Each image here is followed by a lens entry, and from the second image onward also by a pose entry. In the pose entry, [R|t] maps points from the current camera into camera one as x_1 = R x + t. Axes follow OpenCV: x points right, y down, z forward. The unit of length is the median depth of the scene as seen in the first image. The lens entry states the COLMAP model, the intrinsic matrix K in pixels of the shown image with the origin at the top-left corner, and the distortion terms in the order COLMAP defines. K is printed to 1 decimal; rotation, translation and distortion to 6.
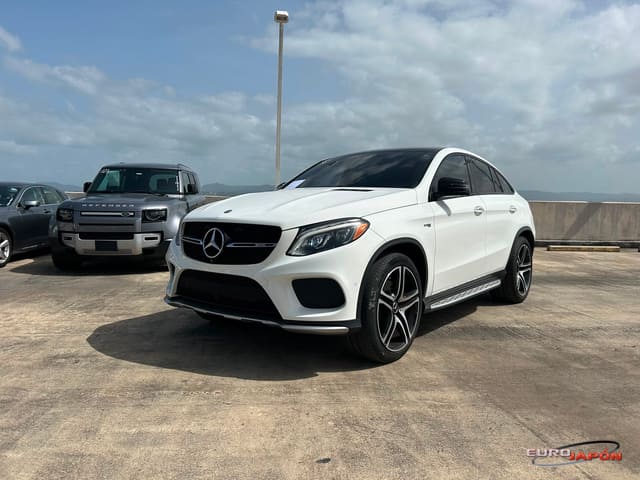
lens RADIAL K [[486.9, 0, 320.0], [0, 486.9, 240.0], [0, 0, 1]] dist [0.038094, -0.039533]
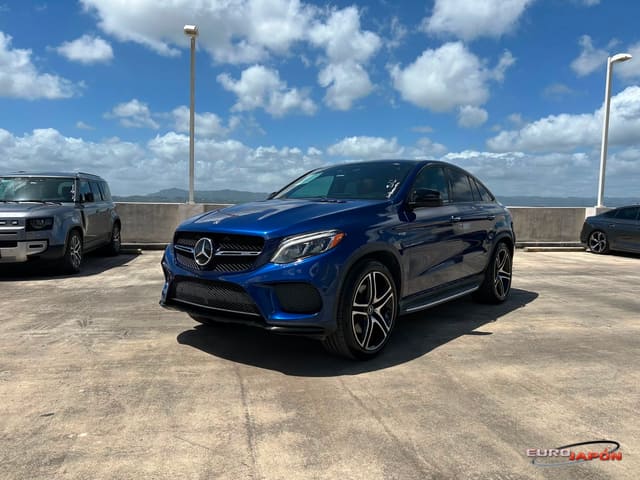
lens RADIAL K [[481.4, 0, 320.0], [0, 481.4, 240.0], [0, 0, 1]] dist [0.068902, -0.063796]
pose [[0.997041, -0.012272, 0.075882, 0.190172], [0.013226, 0.999840, -0.012084, 0.005076], [-0.075721, 0.013052, 0.997044, -0.103488]]
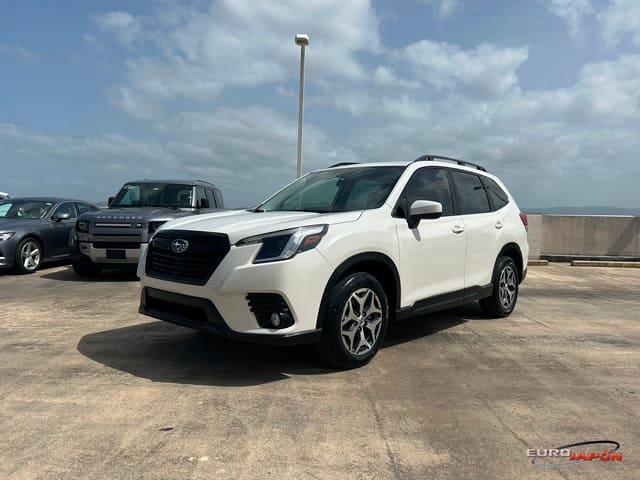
lens RADIAL K [[487.0, 0, 327.1], [0, 487.0, 240.9], [0, 0, 1]] dist [0.042066, -0.038227]
pose [[0.993704, 0.005390, -0.111903, 0.154453], [-0.008985, 0.999459, -0.031653, 0.012418], [0.111672, 0.032459, 0.993215, -0.035923]]
